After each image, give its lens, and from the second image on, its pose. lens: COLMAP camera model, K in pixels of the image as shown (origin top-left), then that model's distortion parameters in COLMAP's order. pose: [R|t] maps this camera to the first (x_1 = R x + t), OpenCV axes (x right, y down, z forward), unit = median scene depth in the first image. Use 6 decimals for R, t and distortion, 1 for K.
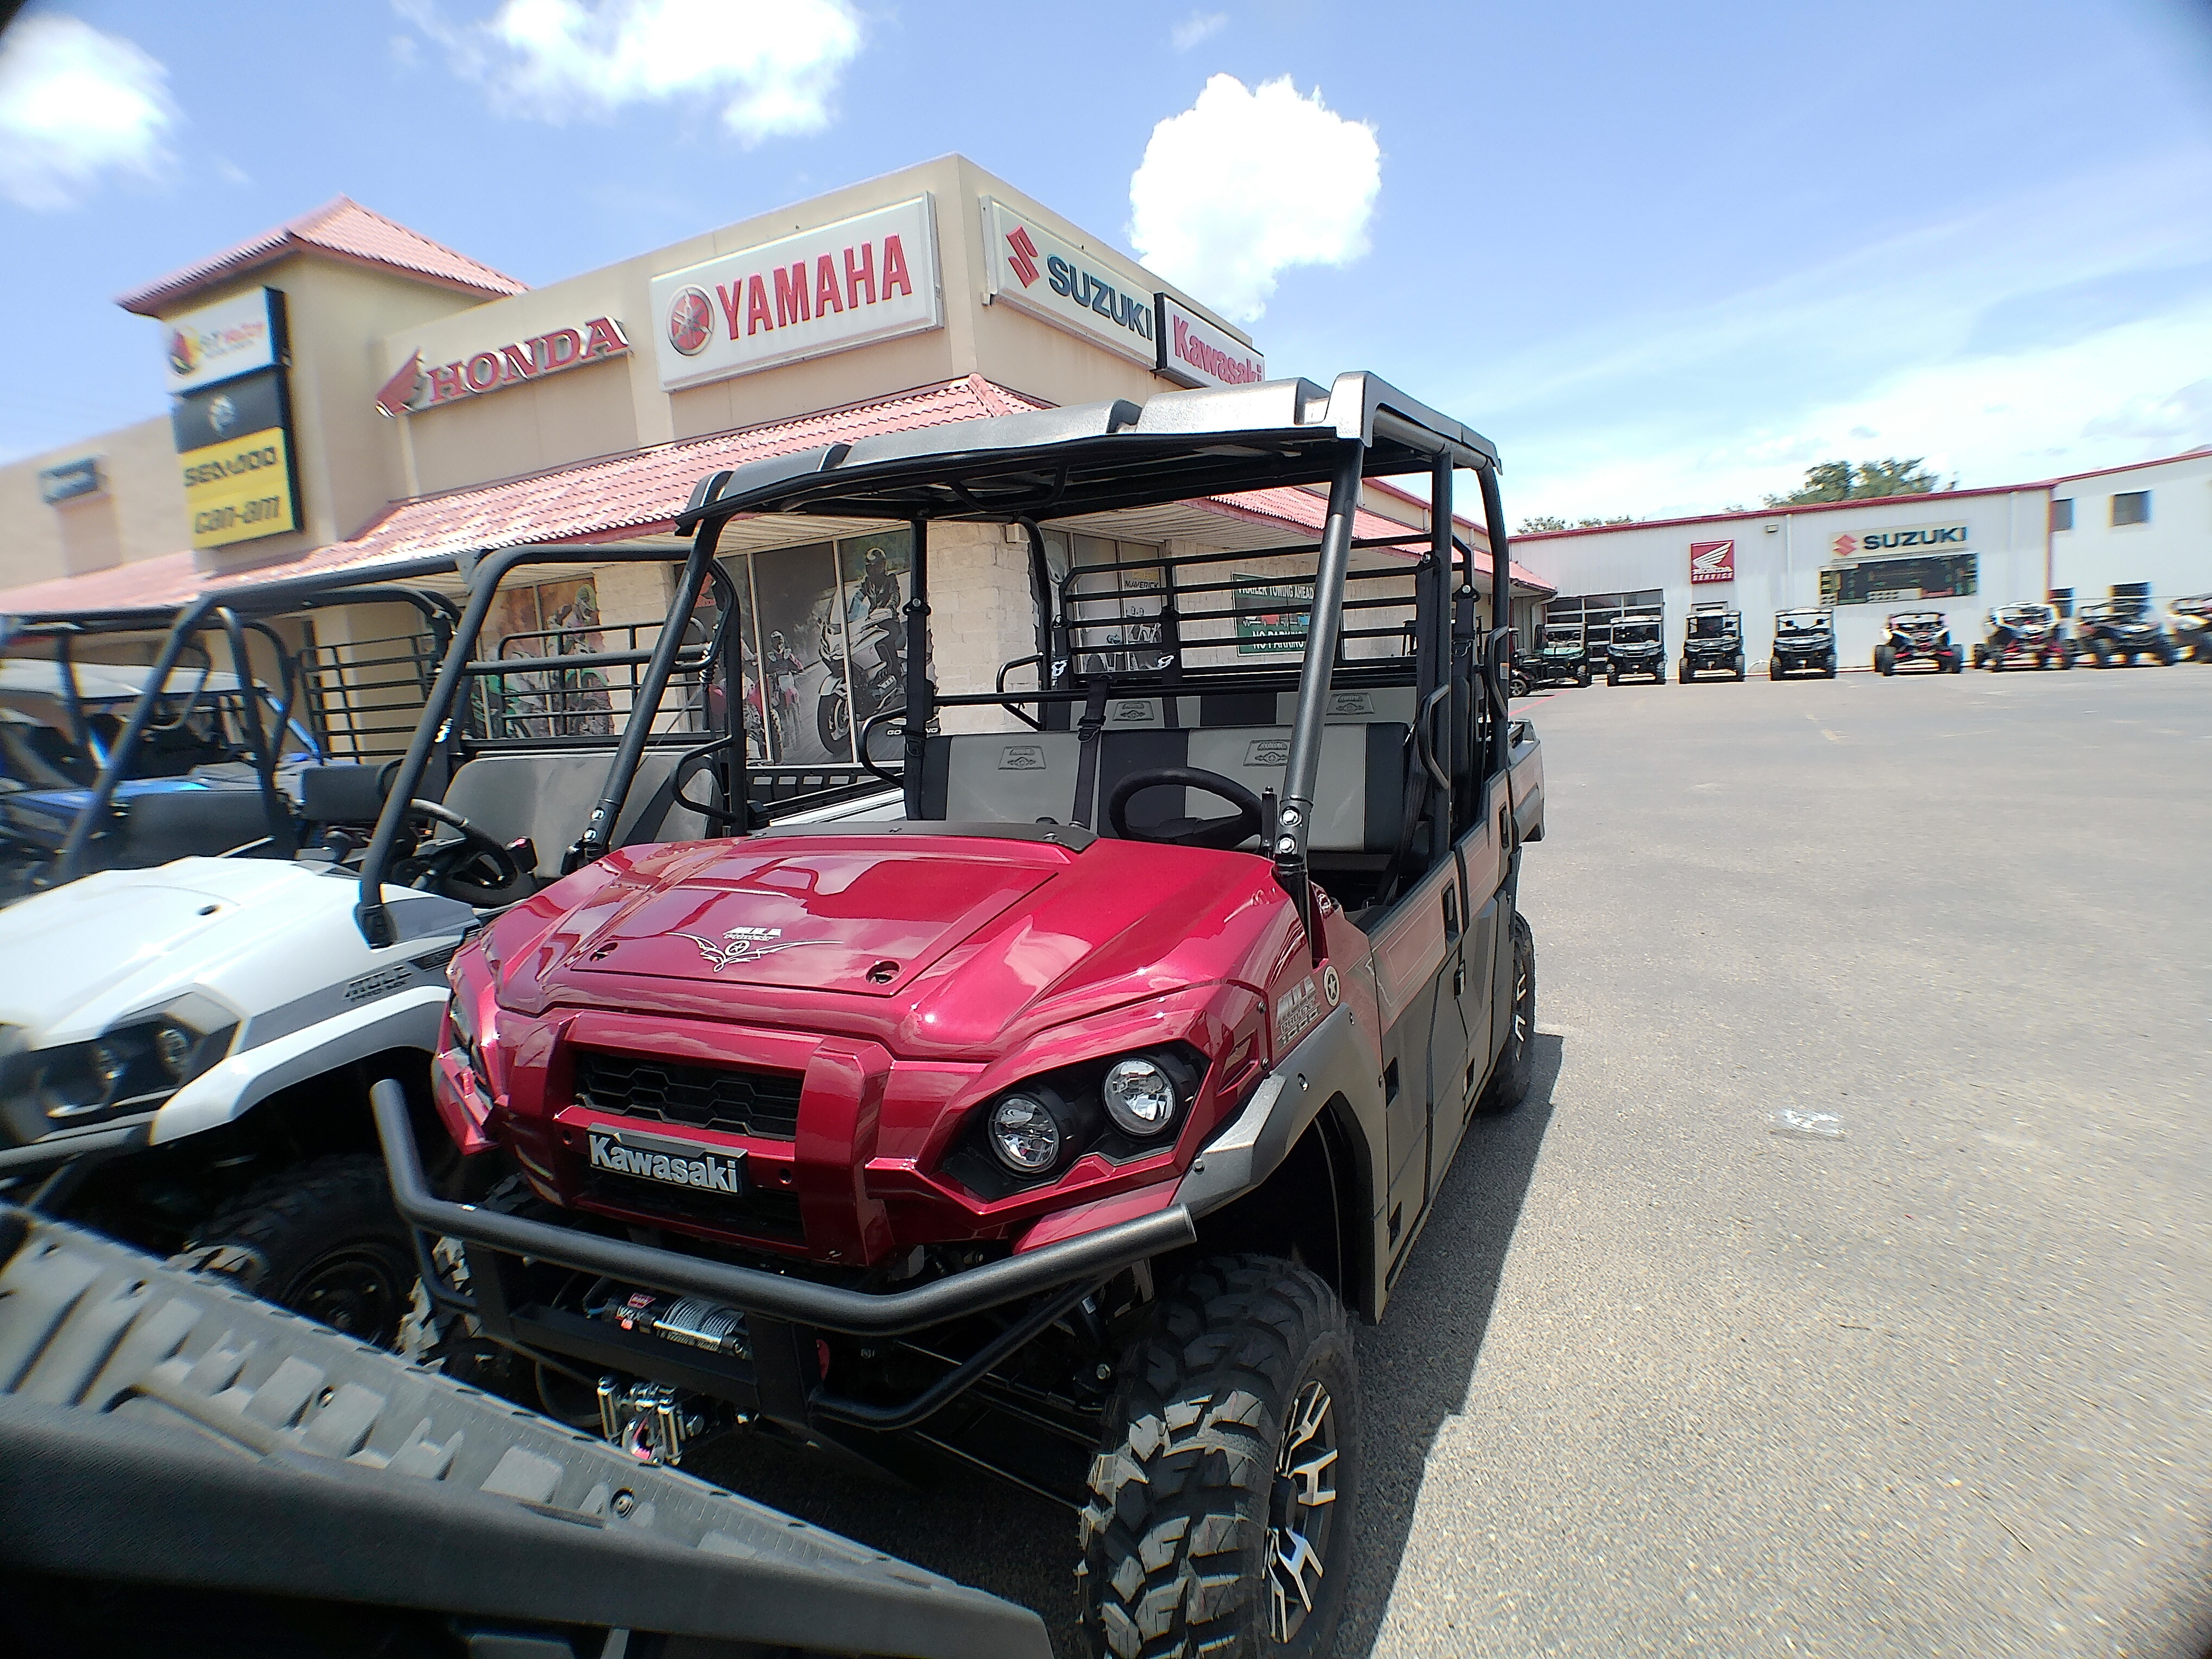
lens RADIAL K [[1206.0, 0, 1134.6], [0, 1206.0, 817.5], [0, 0, 1]] dist [-0.034761, -0.000139]
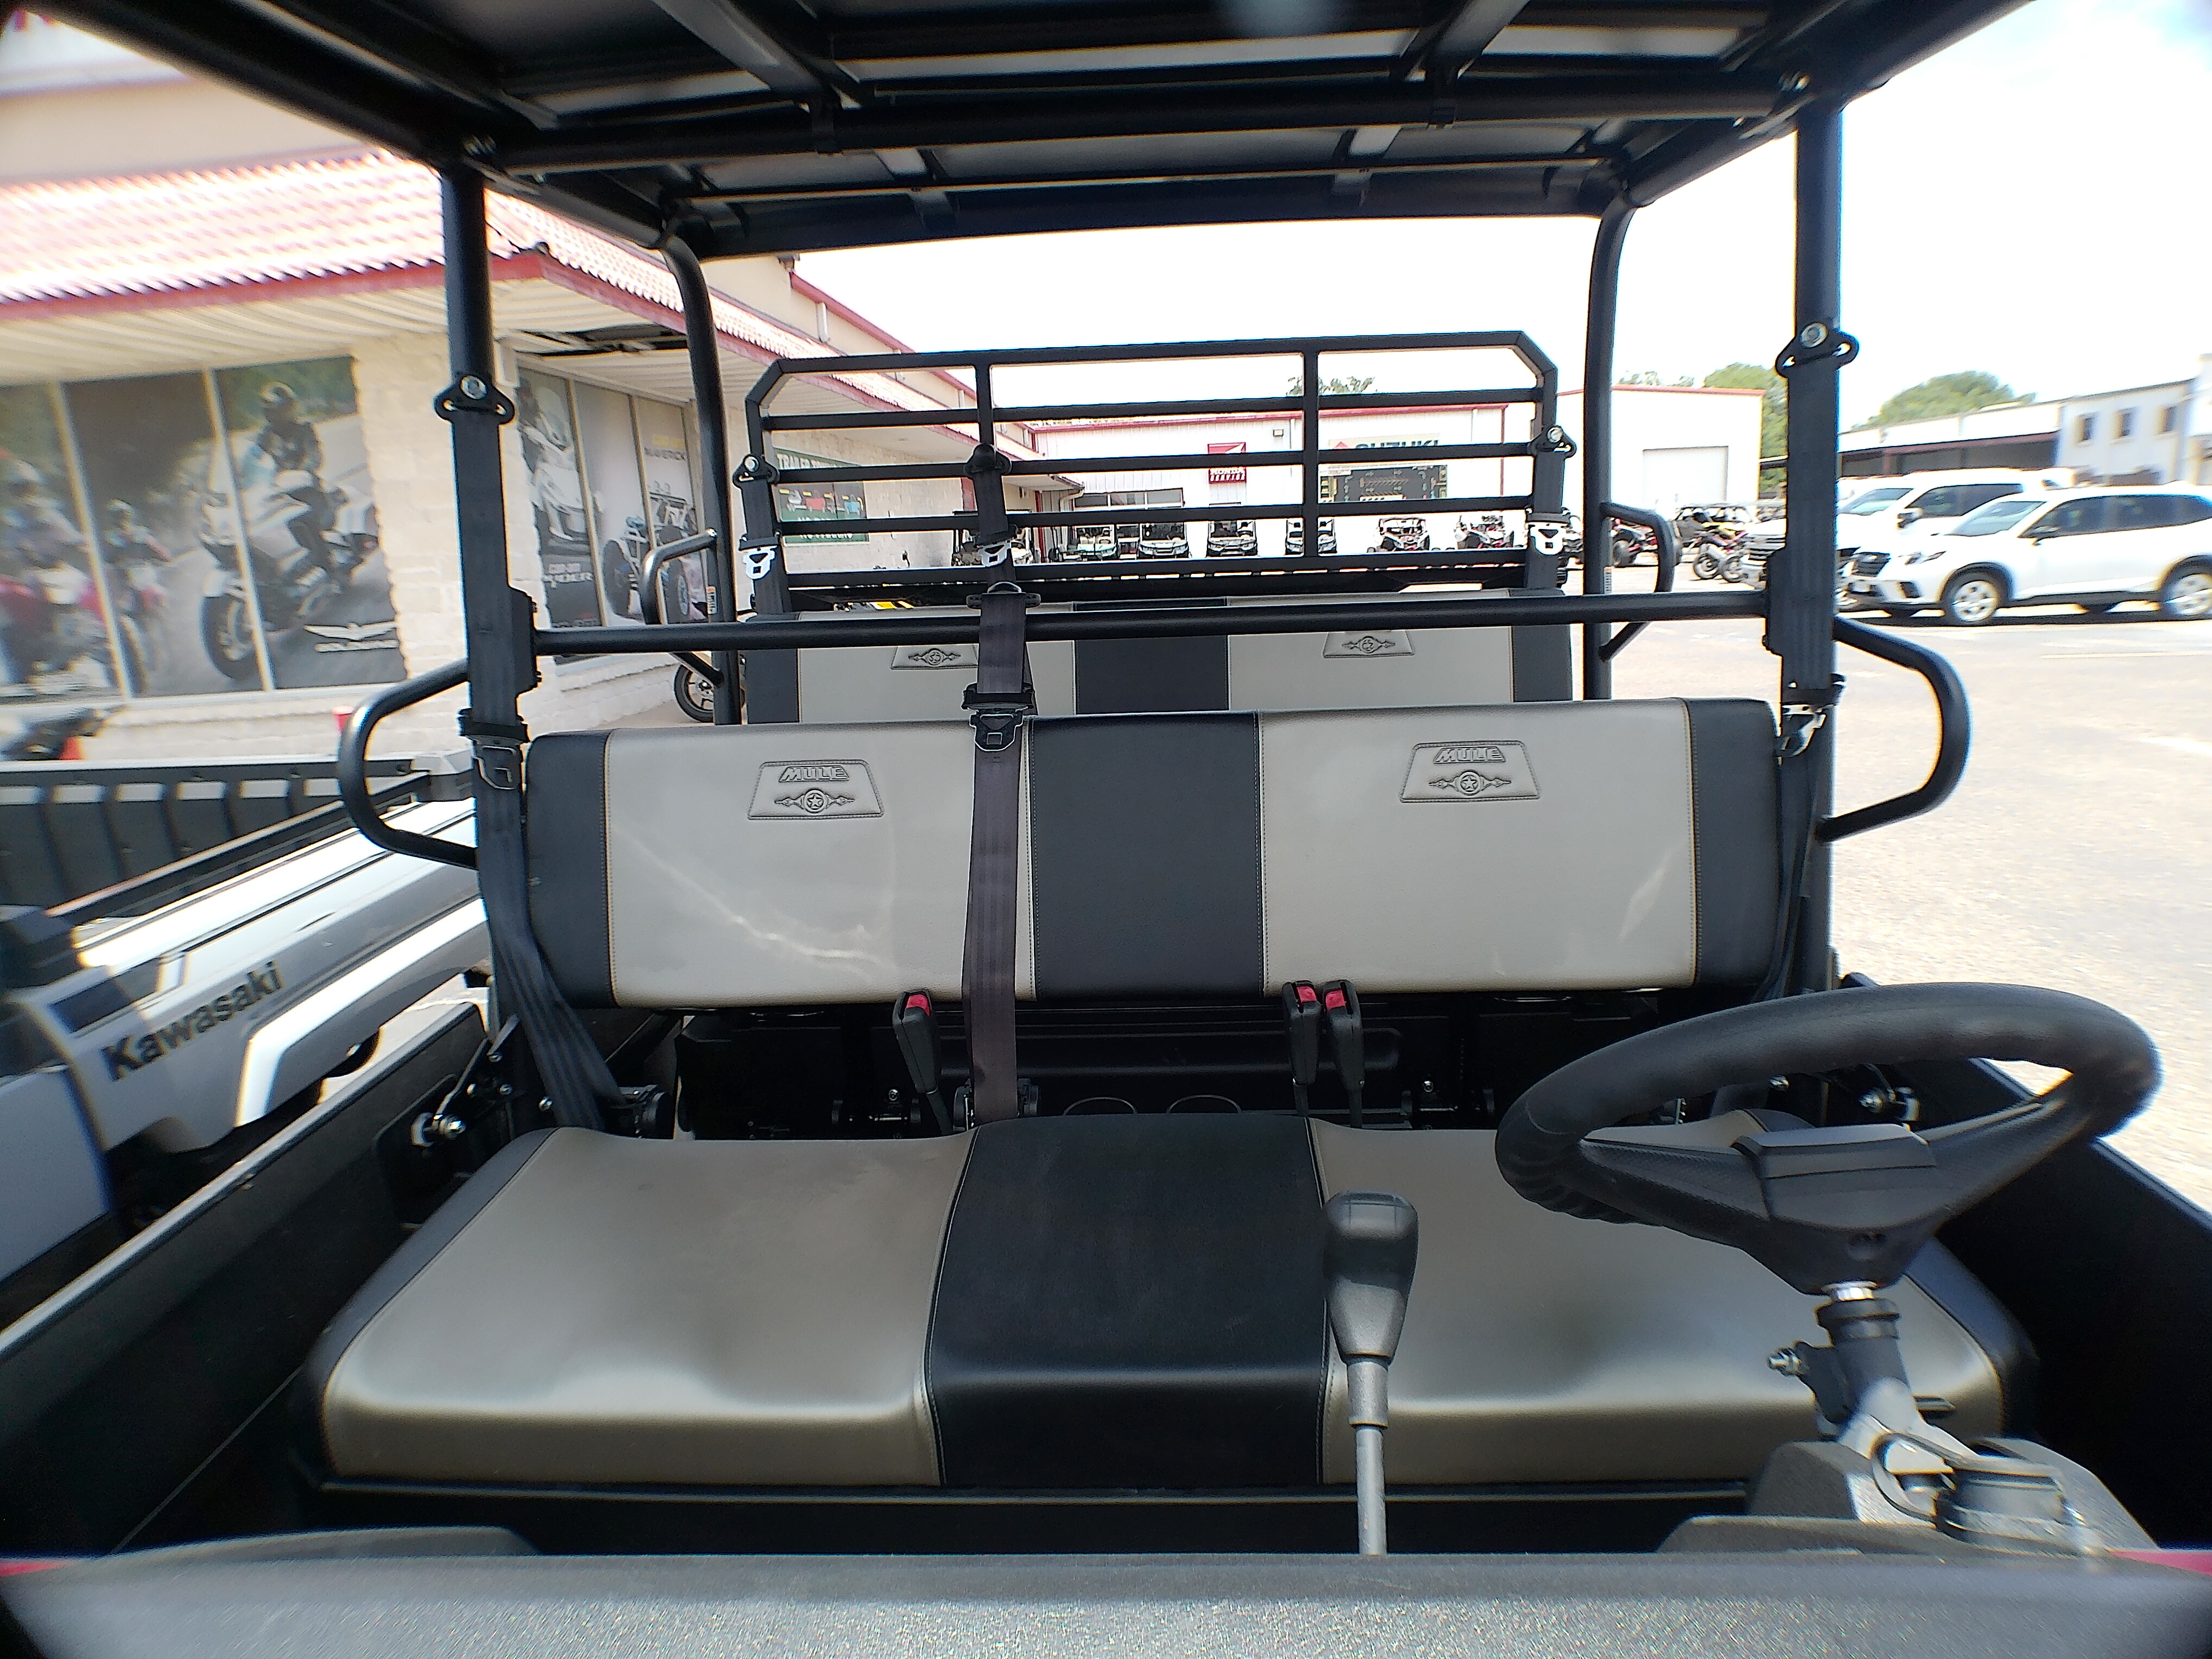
lens RADIAL K [[1206.0, 0, 1134.6], [0, 1206.0, 817.5], [0, 0, 1]] dist [-0.034761, -0.000139]
pose [[0.918651, -0.065989, 0.389520, -0.038347], [0.032337, 0.995203, 0.092335, -0.018548], [-0.393745, -0.072227, 0.916378, 0.147705]]
